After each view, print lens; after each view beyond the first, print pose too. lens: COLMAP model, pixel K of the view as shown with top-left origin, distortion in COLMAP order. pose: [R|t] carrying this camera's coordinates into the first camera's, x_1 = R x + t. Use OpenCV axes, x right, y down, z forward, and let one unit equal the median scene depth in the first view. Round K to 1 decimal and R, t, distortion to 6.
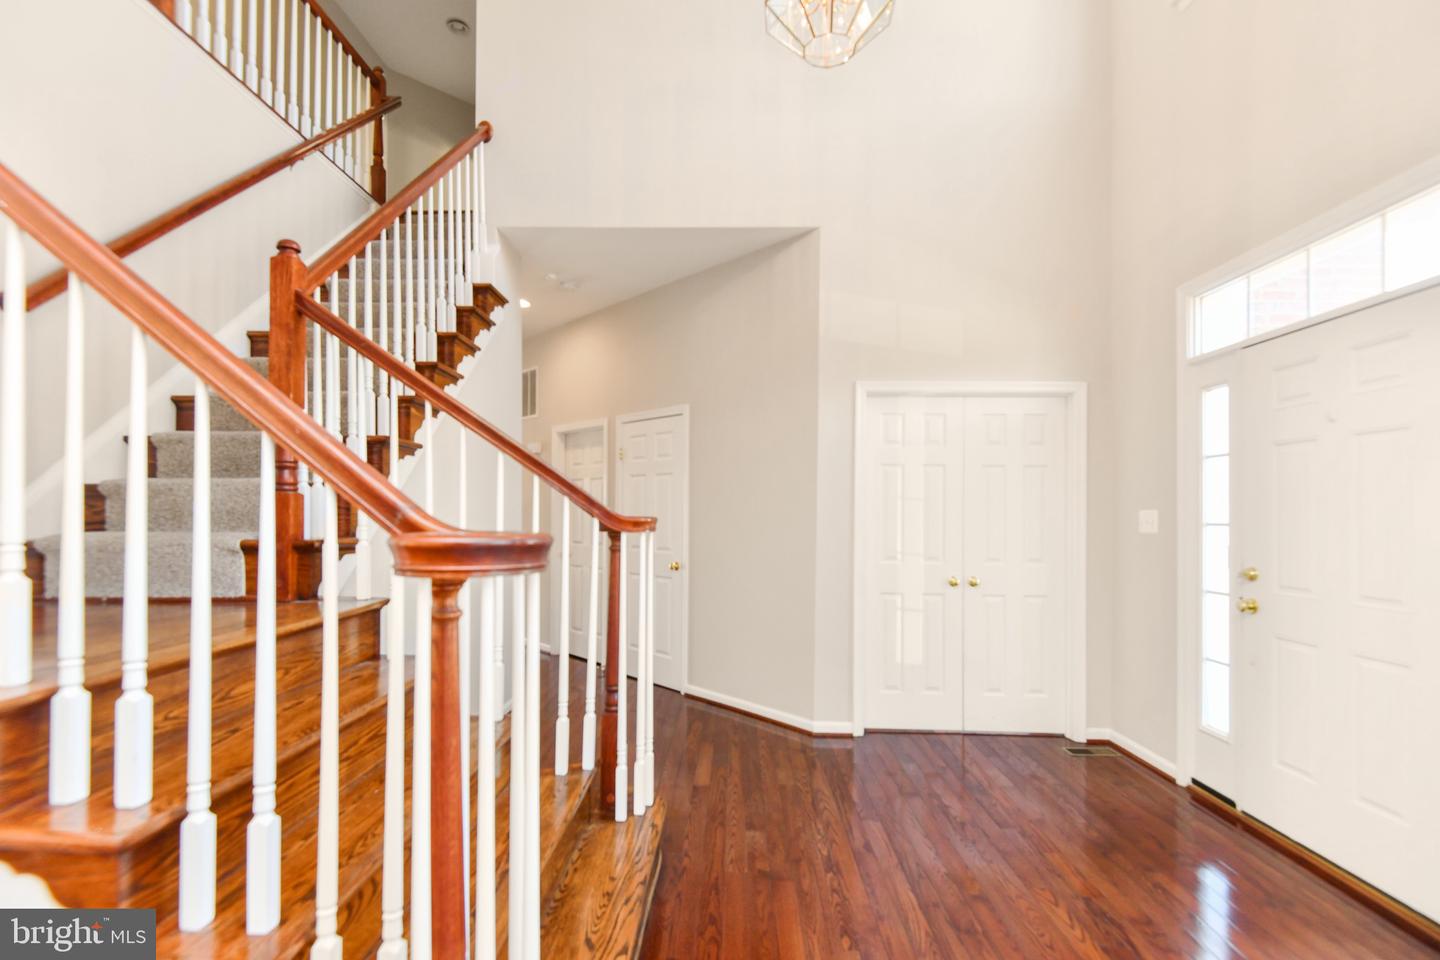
lens RADIAL K [[667.3, 0, 724.2], [0, 667.3, 506.3], [0, 0, 1]] dist [0.016860, -0.013851]
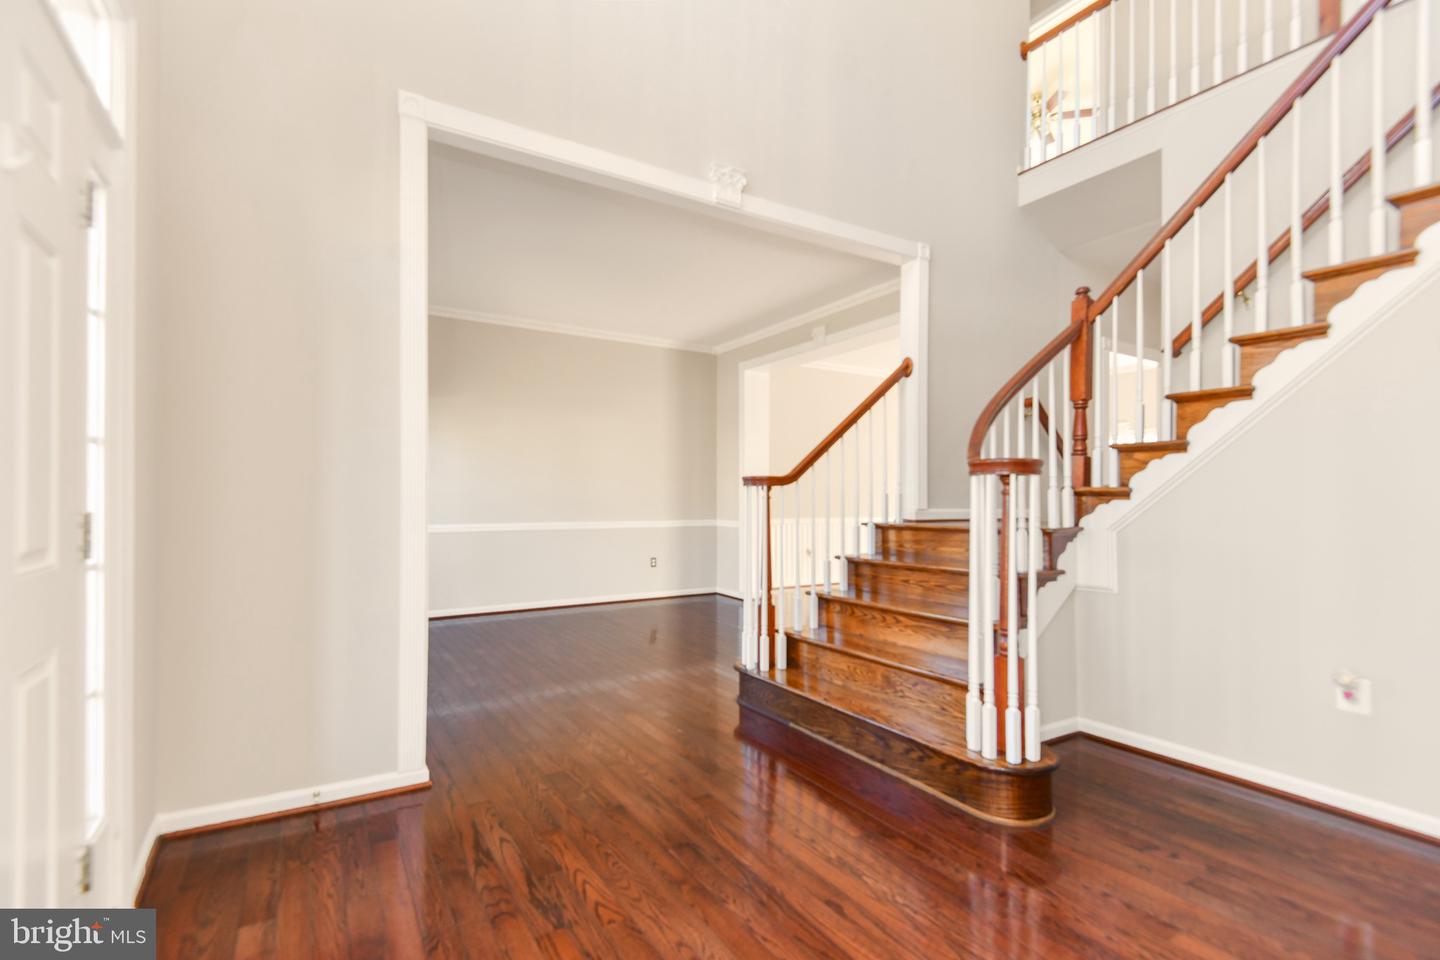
lens RADIAL K [[667.3, 0, 724.9], [0, 667.3, 492.1], [0, 0, 1]] dist [0.016860, -0.013851]
pose [[-0.835937, -0.017409, -0.548550, 0.838525], [-0.009314, 0.999803, -0.017537, 0.095075], [0.548747, -0.009551, -0.835934, 1.810536]]
